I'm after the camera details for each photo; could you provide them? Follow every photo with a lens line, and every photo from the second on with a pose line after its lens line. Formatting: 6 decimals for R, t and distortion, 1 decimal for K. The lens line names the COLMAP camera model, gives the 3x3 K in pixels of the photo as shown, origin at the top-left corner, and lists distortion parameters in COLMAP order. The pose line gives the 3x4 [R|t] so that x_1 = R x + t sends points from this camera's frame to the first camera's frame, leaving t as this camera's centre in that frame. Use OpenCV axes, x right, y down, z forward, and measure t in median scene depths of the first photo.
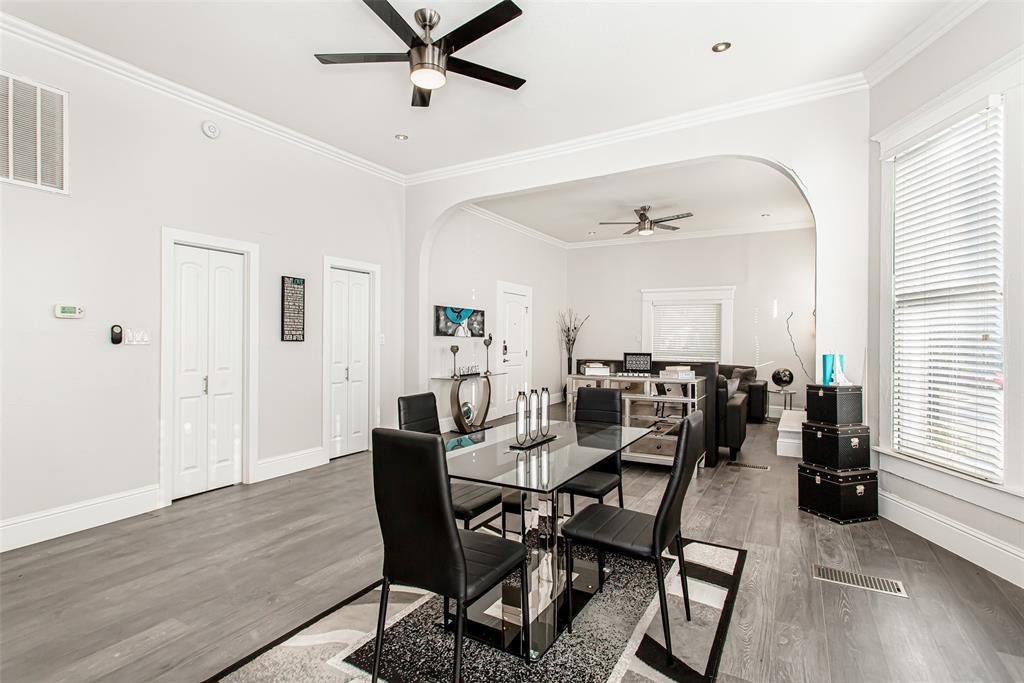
lens RADIAL K [[494.7, 0, 512.0], [0, 494.7, 341.5], [0, 0, 1]] dist [0.003727, 0.001044]
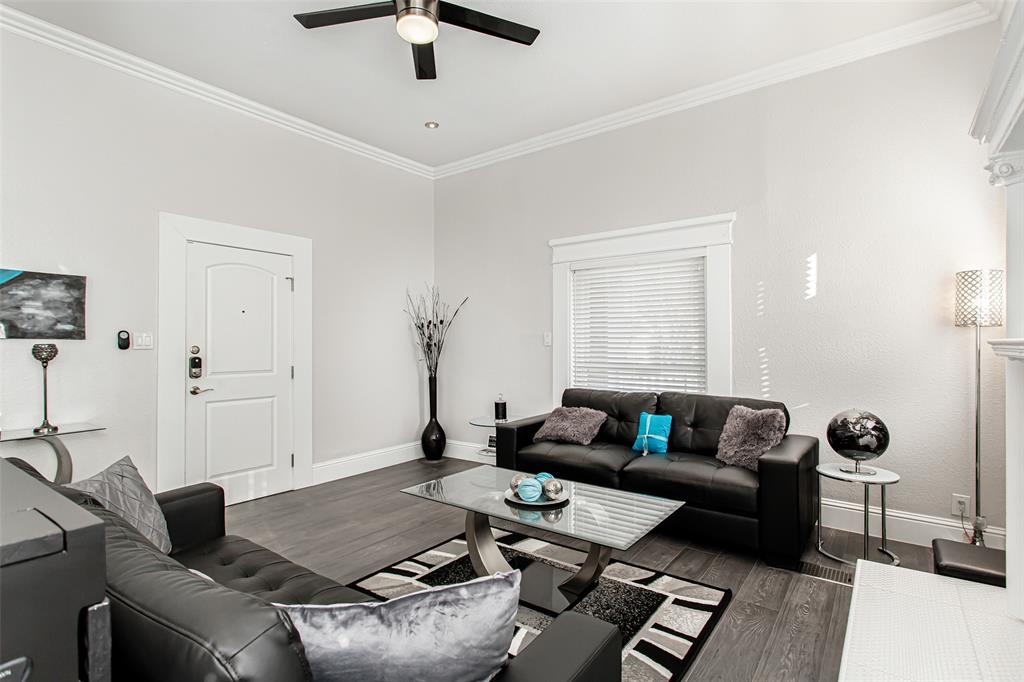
lens RADIAL K [[500.2, 0, 508.6], [0, 500.2, 347.8], [0, 0, 1]] dist [0.039870, -0.000040]
pose [[0.990628, -0.009196, -0.136277, 0.407838], [0.010314, 0.999919, 0.007499, -0.001614], [0.136197, -0.008835, 0.990642, 0.701298]]
